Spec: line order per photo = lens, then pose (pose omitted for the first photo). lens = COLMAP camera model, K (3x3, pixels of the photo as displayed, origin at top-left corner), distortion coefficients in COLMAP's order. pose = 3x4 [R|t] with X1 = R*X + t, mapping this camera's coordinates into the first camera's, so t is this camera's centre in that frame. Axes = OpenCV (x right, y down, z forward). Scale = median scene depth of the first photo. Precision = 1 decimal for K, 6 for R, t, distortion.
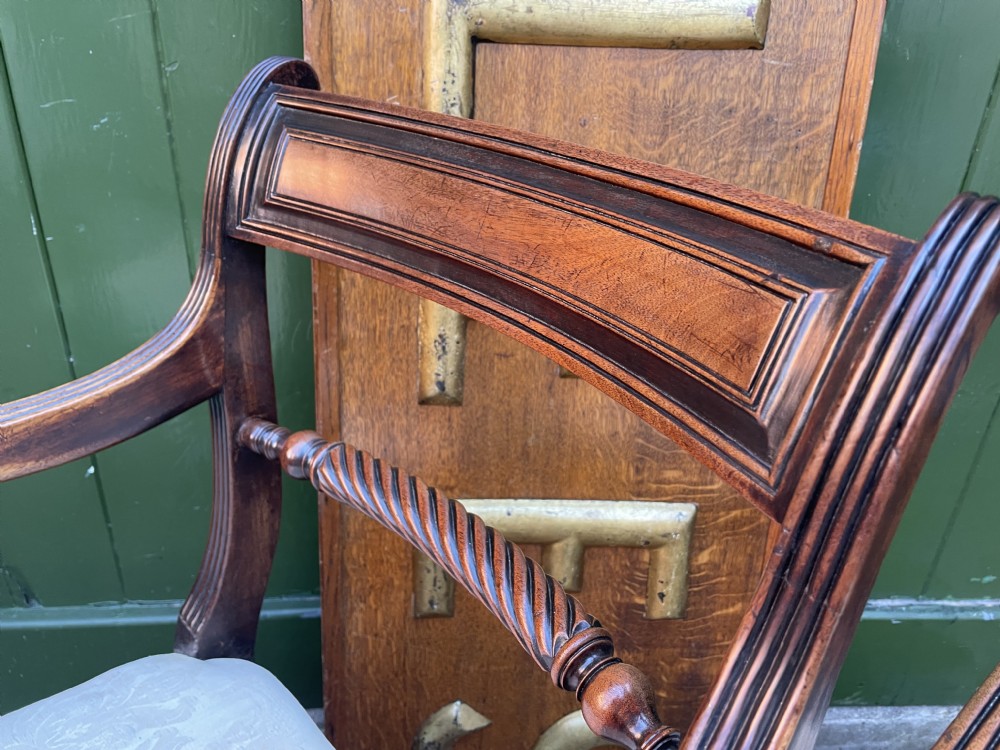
lens RADIAL K [[768.4, 0, 506.3], [0, 768.4, 359.3], [0, 0, 1]] dist [0.076873, -0.113519]
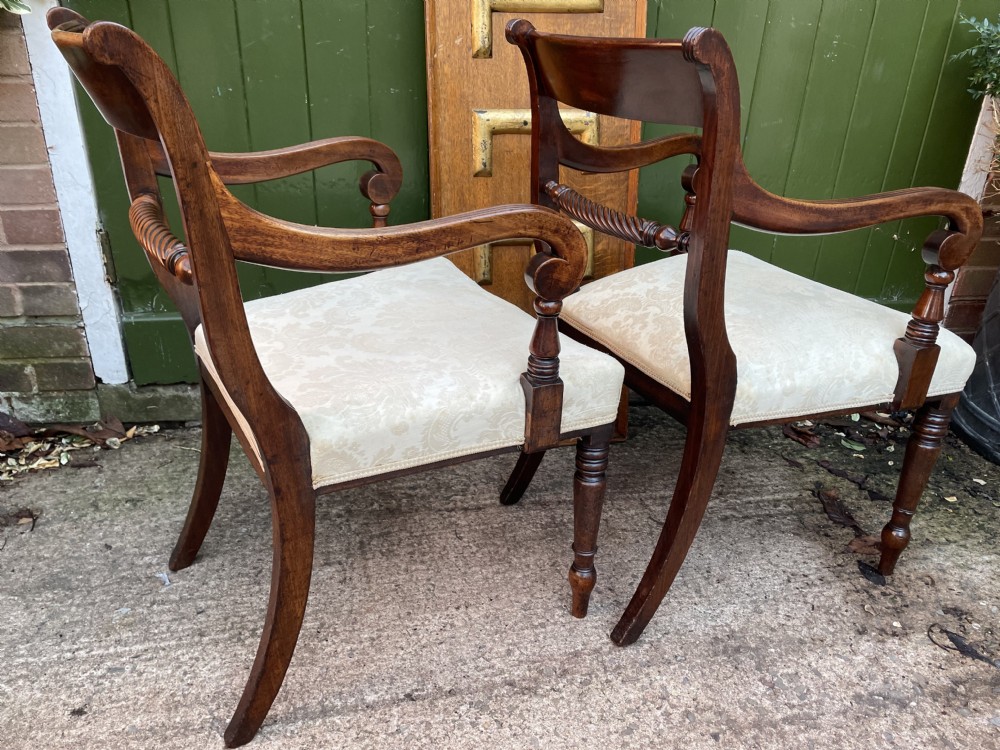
lens RADIAL K [[768.4, 0, 498.8], [0, 768.4, 373.6], [0, 0, 1]] dist [0.076873, -0.113519]
pose [[0.996040, -0.052714, 0.071594, -0.262606], [0.054273, 0.998326, -0.020001, 0.759603], [-0.070420, 0.023808, 0.997233, -1.391526]]
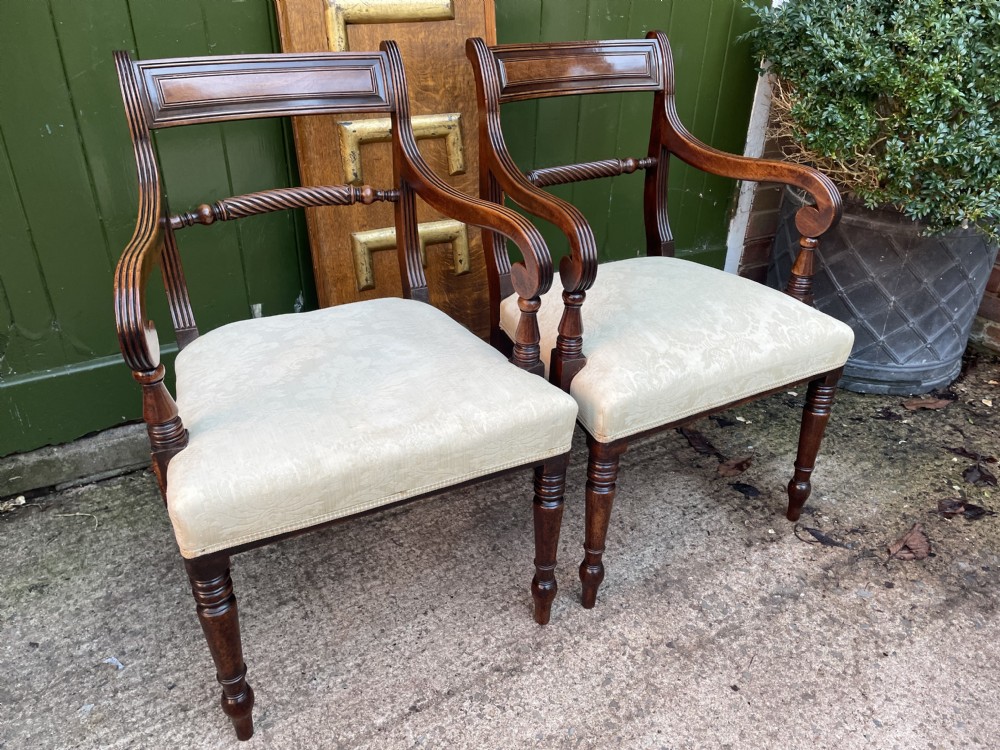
lens RADIAL K [[768.4, 0, 513.0], [0, 768.4, 369.5], [0, 0, 1]] dist [0.076873, -0.113519]
pose [[0.909181, -0.228691, 0.347980, -0.632469], [0.204588, 0.973195, 0.105046, 0.482852], [-0.362676, -0.024314, 0.931598, -1.446289]]
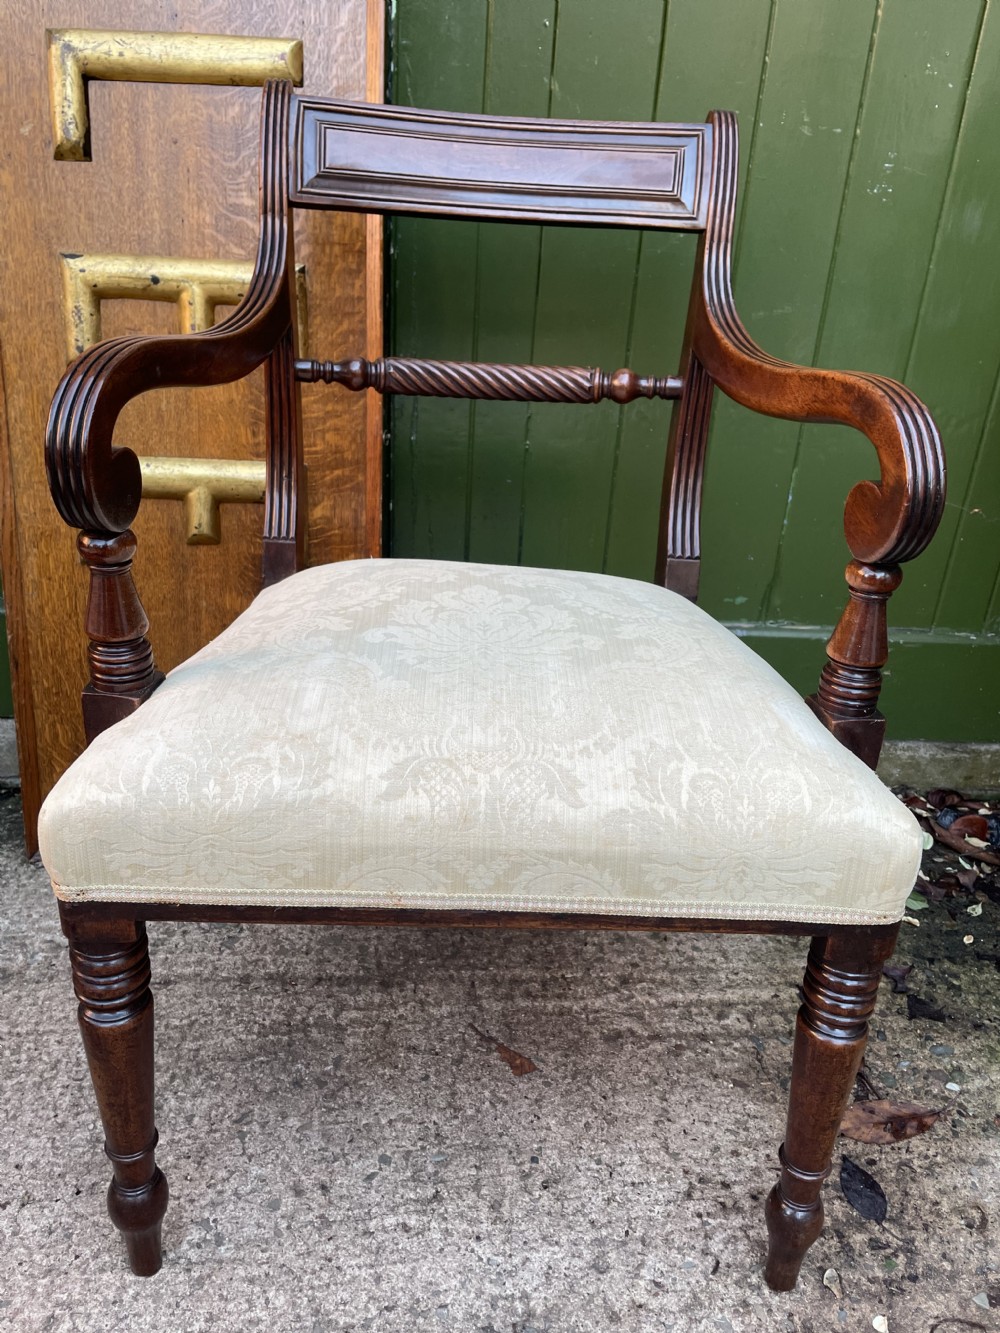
lens RADIAL K [[1024.3, 0, 496.1], [0, 1024.3, 662.1], [0, 0, 1]] dist [0.076873, -0.113519]
pose [[0.999921, 0.004617, -0.011660, 0.413818], [-0.005157, 0.998899, -0.046633, 0.660281], [0.011431, 0.046689, 0.998844, -0.761556]]
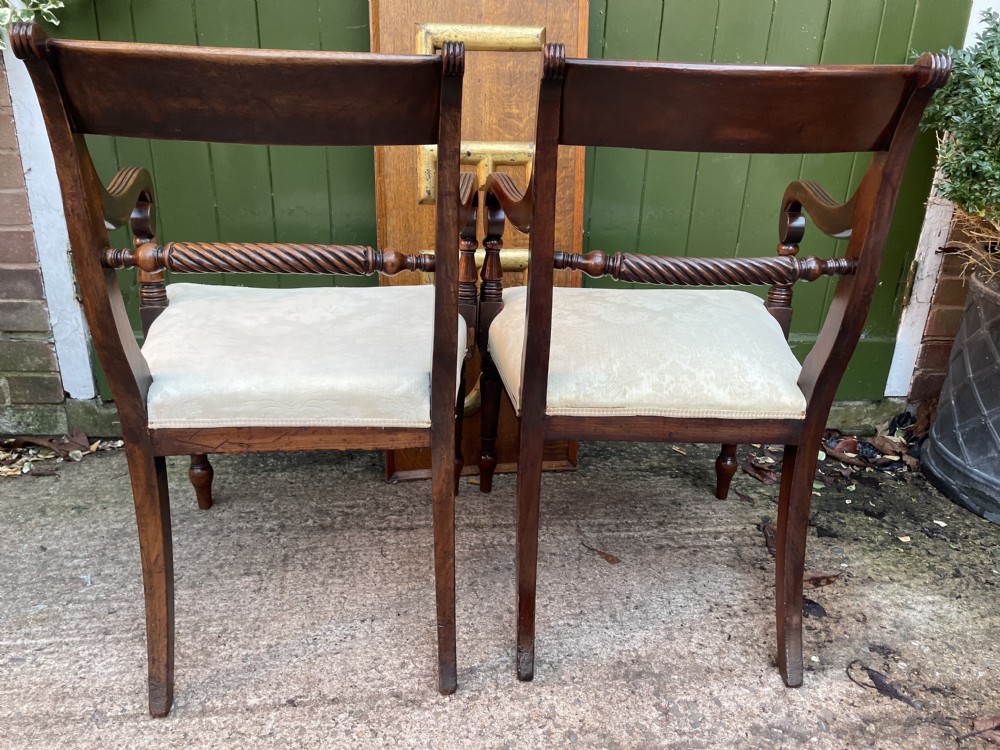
lens RADIAL K [[768.4, 0, 501.9], [0, 768.4, 369.9], [0, 0, 1]] dist [0.076873, -0.113519]
pose [[0.999691, -0.023907, 0.006849, 0.105600], [0.024485, 0.994383, -0.102970, 0.892767], [-0.004348, 0.103106, 0.994661, -1.427395]]
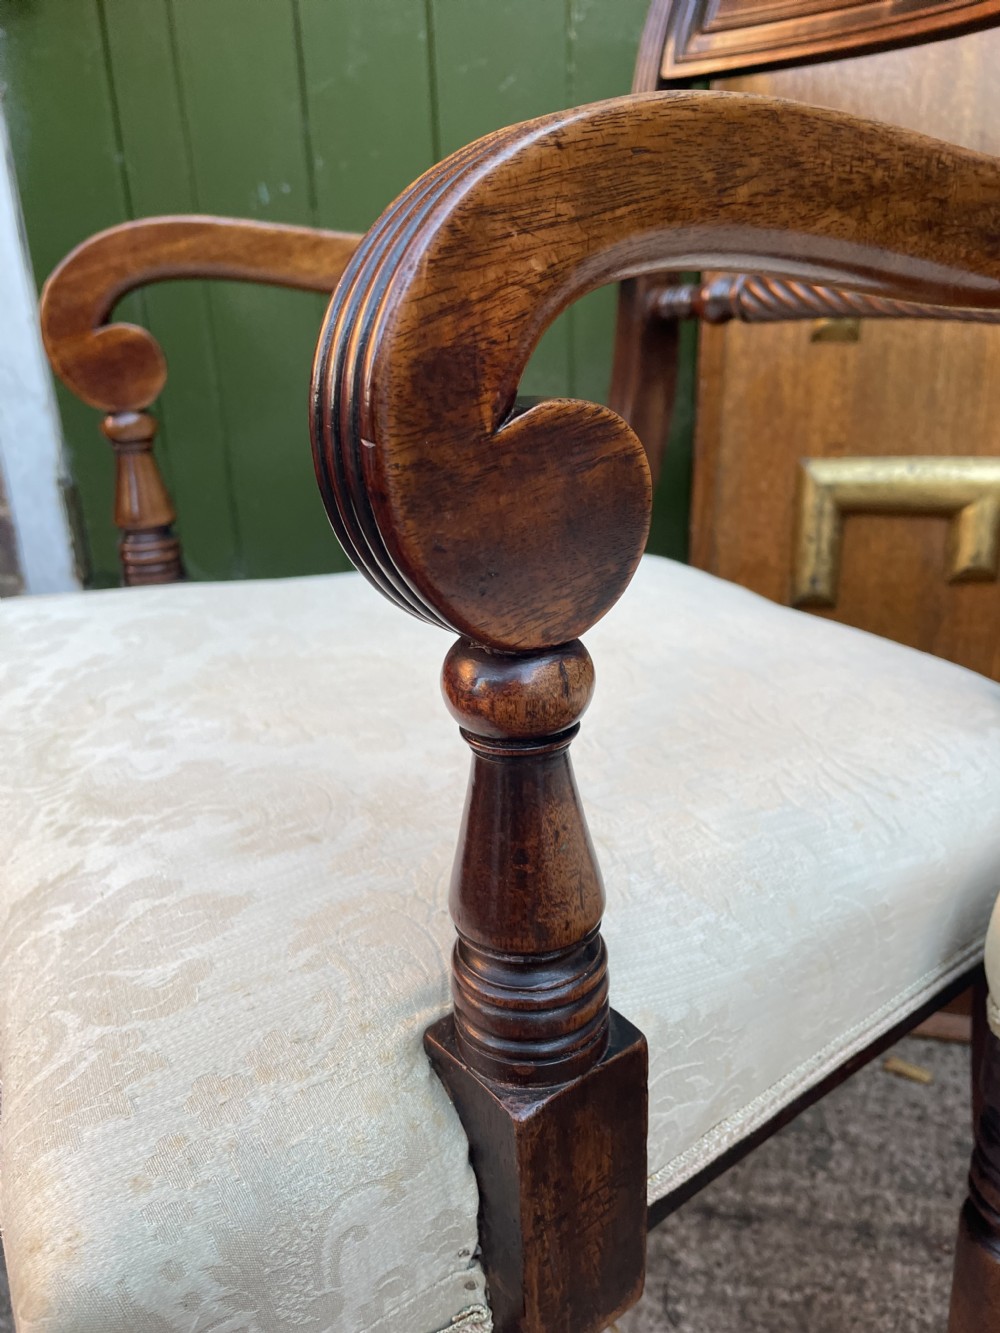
lens RADIAL K [[1040.5, 0, 487.4], [0, 1040.5, 648.7], [0, 0, 1]] dist [0.011056, -0.048598]
pose [[0.956940, 0.018684, -0.289683, -0.123548], [-0.052823, 0.992473, -0.110484, 0.625917], [0.285439, 0.121028, 0.950724, -0.269807]]
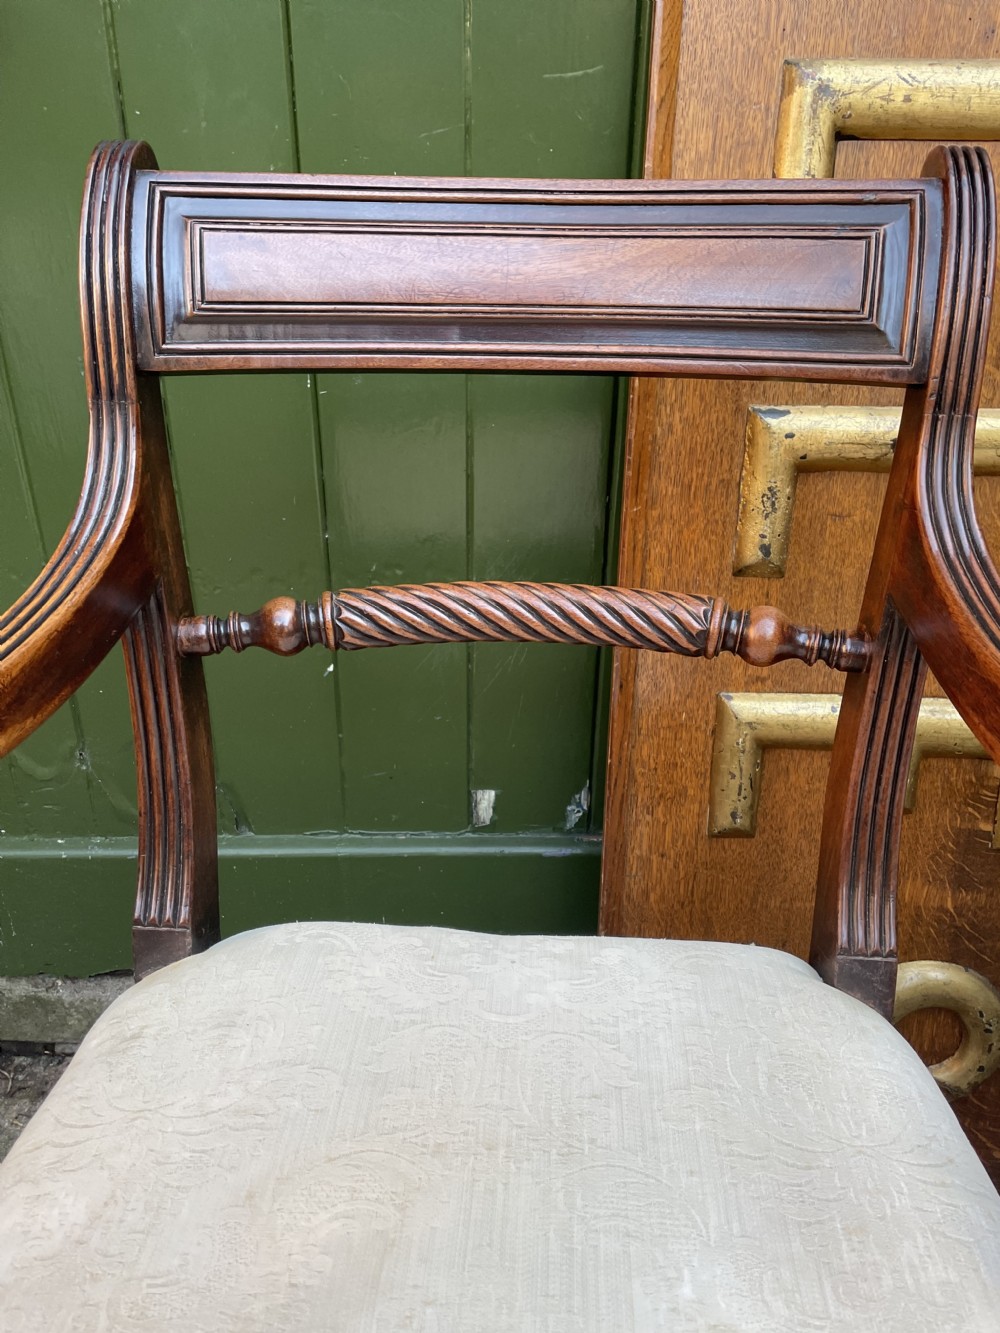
lens RADIAL K [[1024.3, 0, 495.8], [0, 1024.3, 663.4], [0, 0, 1]] dist [0.076873, -0.113519]
pose [[0.993817, 0.009524, -0.110619, -0.268294], [-0.010492, 0.999912, -0.008169, 0.181860], [0.110532, 0.009280, 0.993829, -0.185222]]
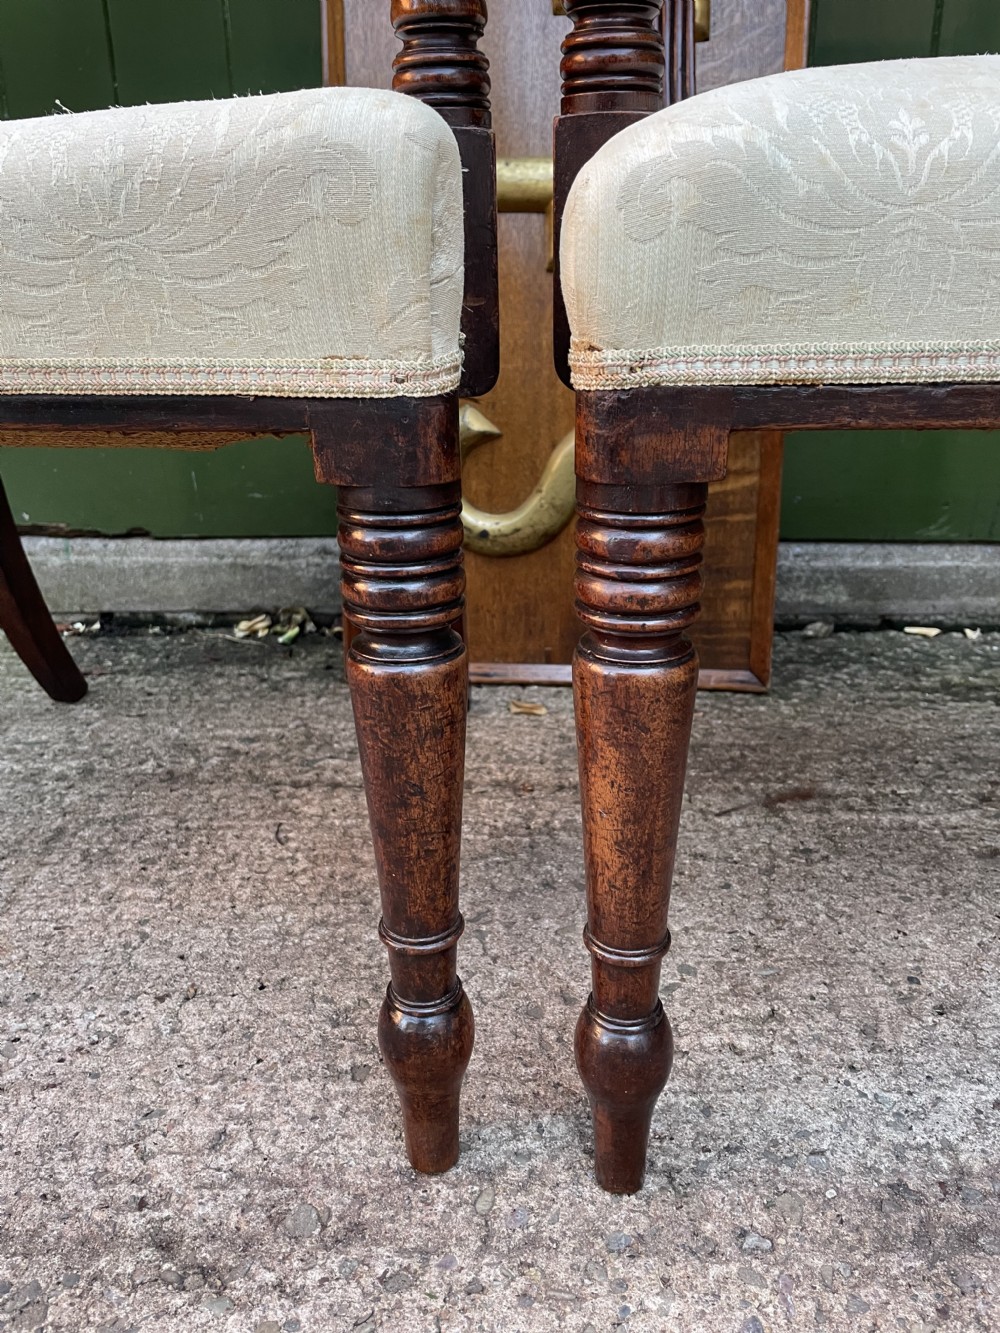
lens RADIAL K [[1024.3, 0, 499.4], [0, 1024.3, 666.6], [0, 0, 1]] dist [0.076873, -0.113519]
pose [[0.987492, -0.011896, -0.157219, 0.221614], [-0.003380, 0.995324, -0.096539, 1.104172], [0.157632, 0.095863, 0.982834, -0.307327]]
